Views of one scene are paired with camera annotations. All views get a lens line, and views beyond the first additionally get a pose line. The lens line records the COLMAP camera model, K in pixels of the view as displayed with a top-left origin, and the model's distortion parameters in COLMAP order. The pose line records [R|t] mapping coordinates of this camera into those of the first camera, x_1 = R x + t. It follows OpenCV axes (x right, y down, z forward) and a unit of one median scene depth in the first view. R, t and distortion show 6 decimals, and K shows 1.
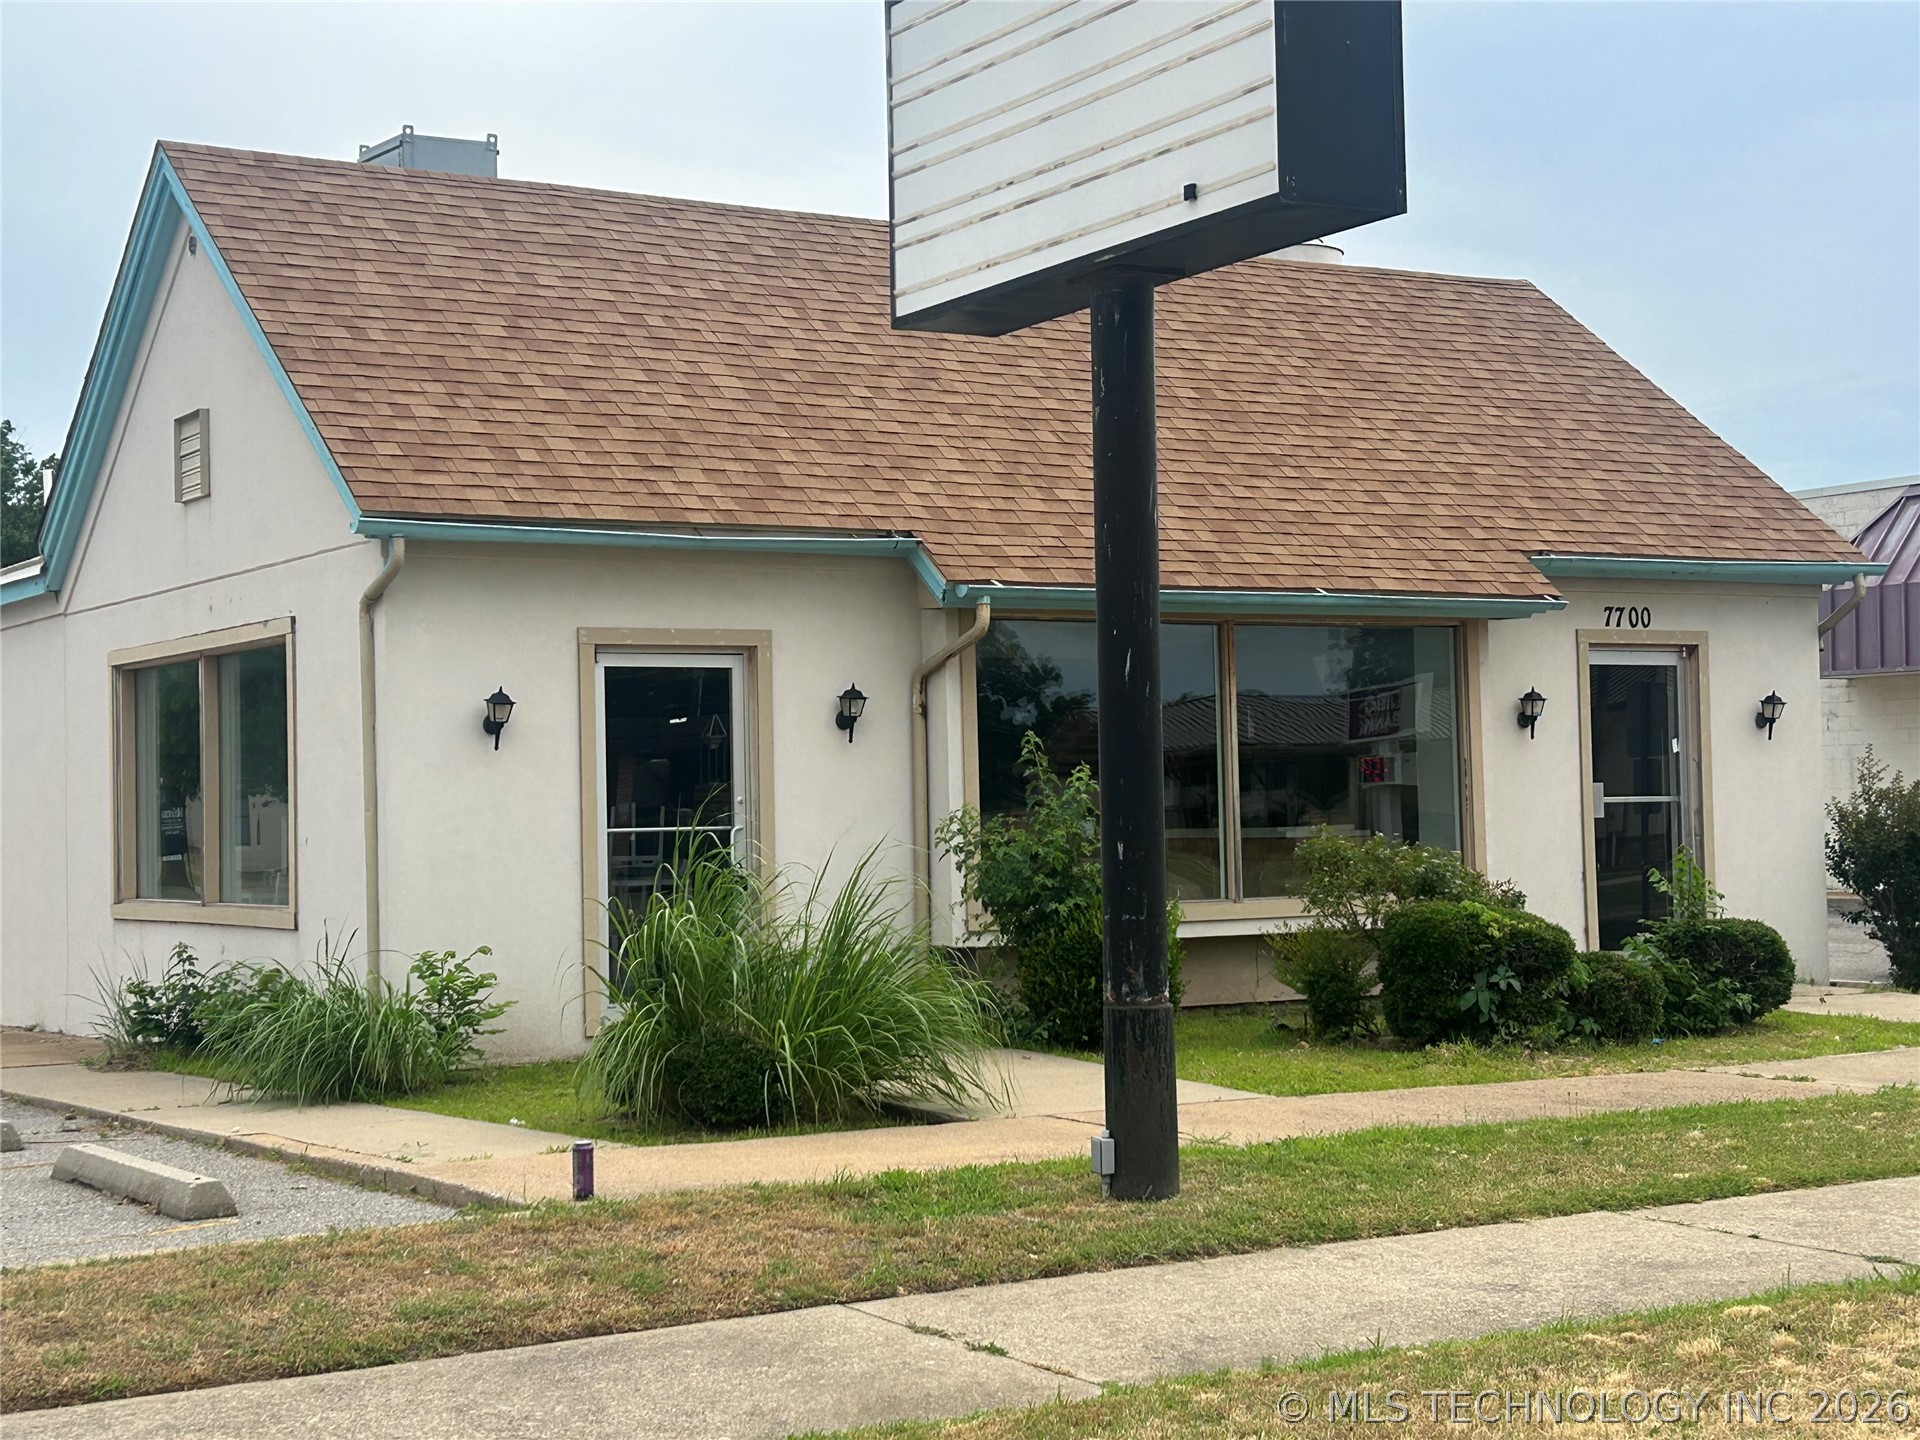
lens RADIAL K [[3160.8, 0, 963.4], [0, 3160.8, 730.4], [0, 0, 1]] dist [0.158874, 0.000000]
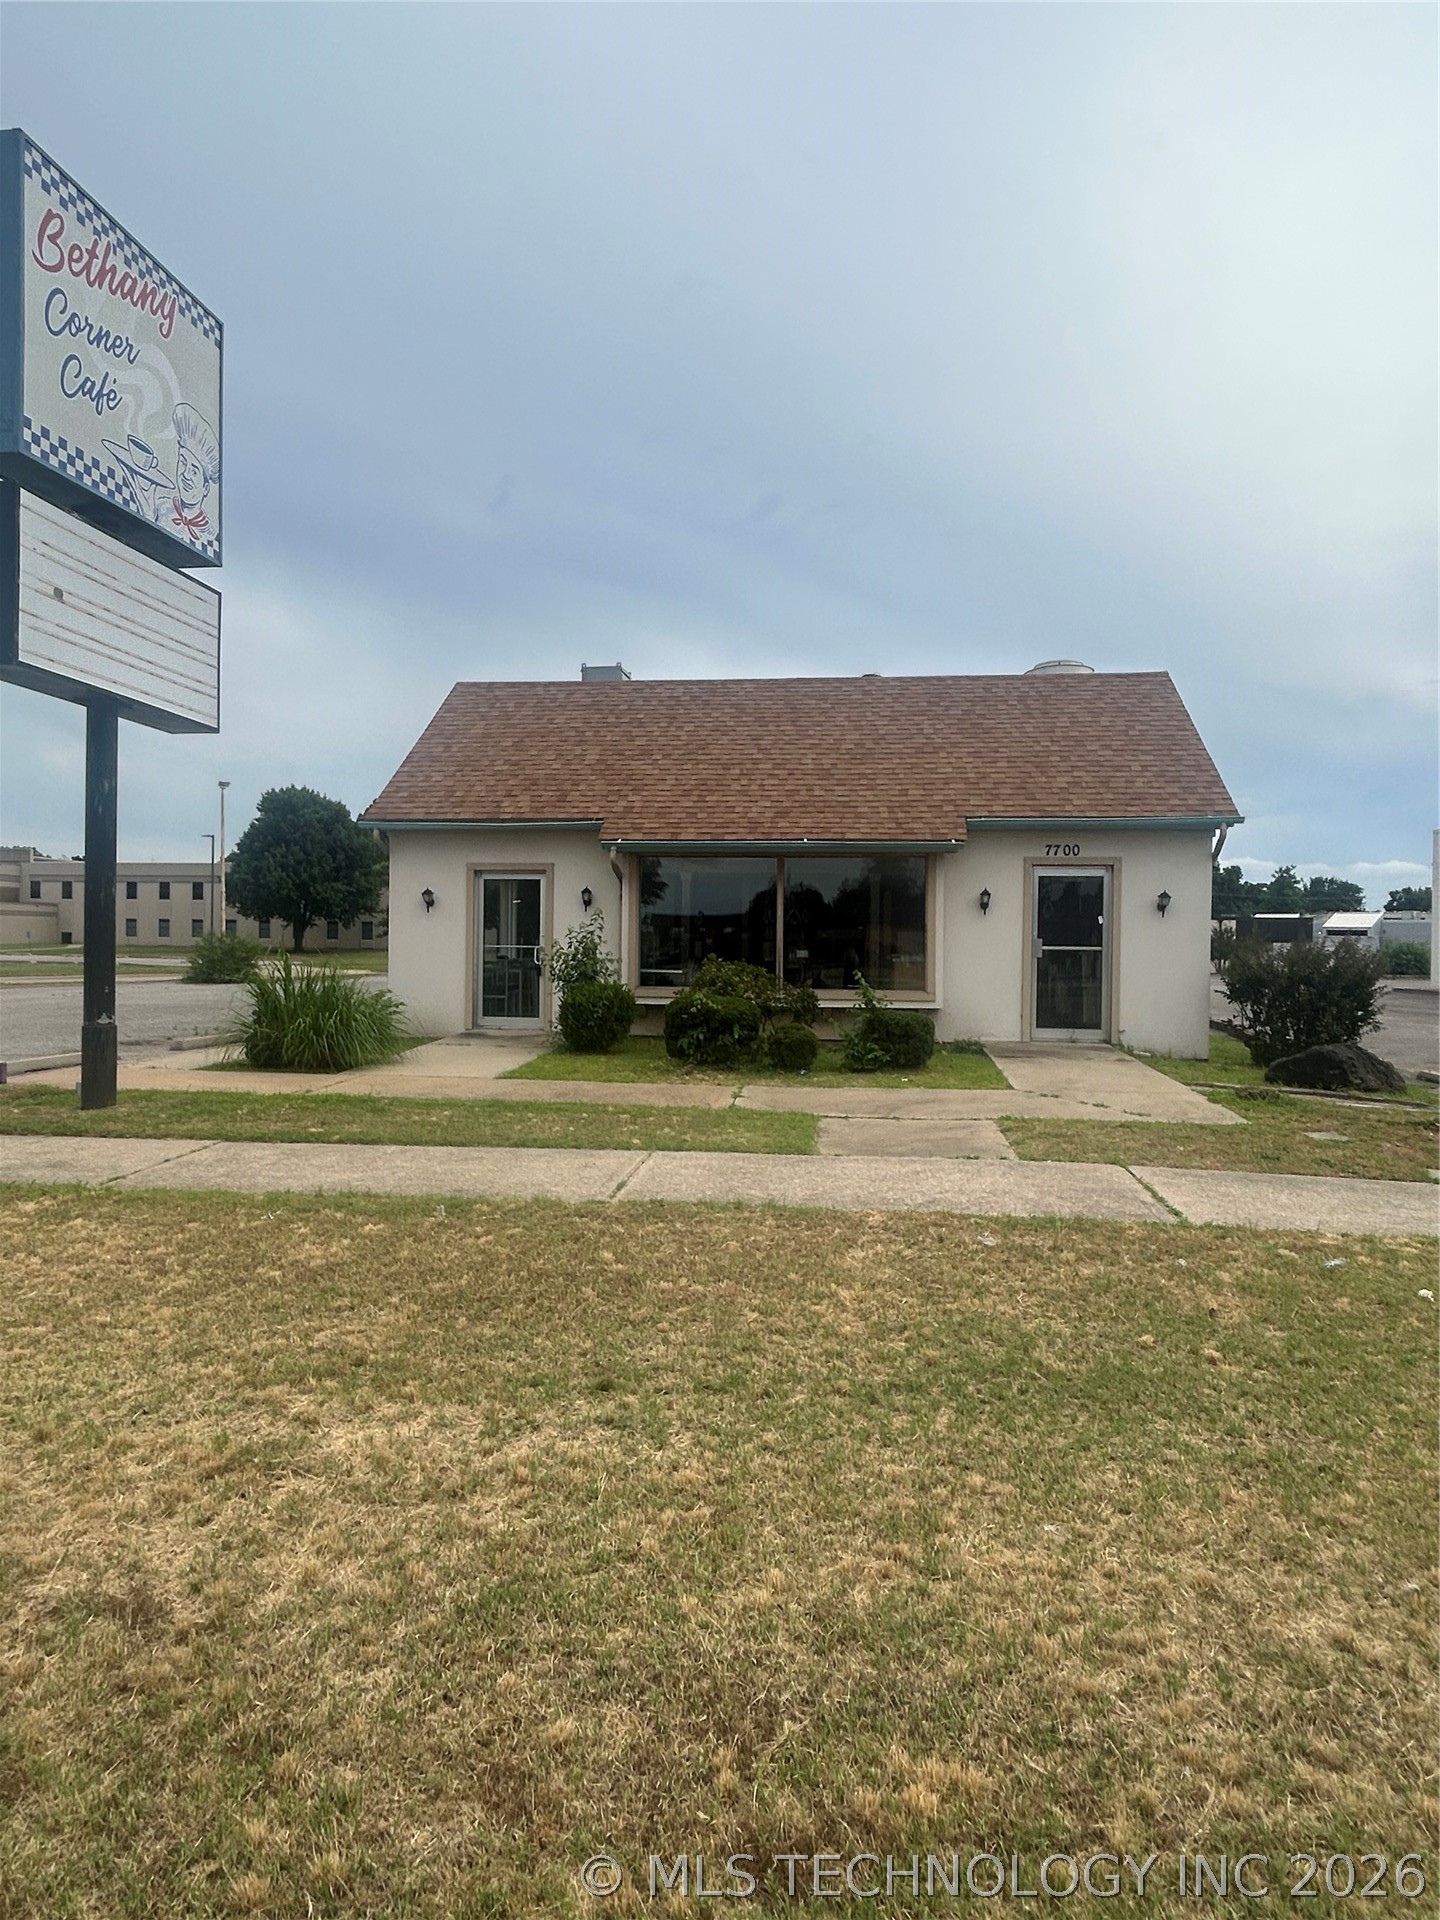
lens RADIAL K [[1199.5, 0, 676.0], [0, 1199.5, 954.3], [0, 0, 1]] dist [0.014268, 0.008213]
pose [[0.783459, 0.033796, -0.620523, 0.421172], [-0.009647, 0.999061, 0.042233, -0.001931], [0.621368, -0.027101, 0.783050, 0.267892]]
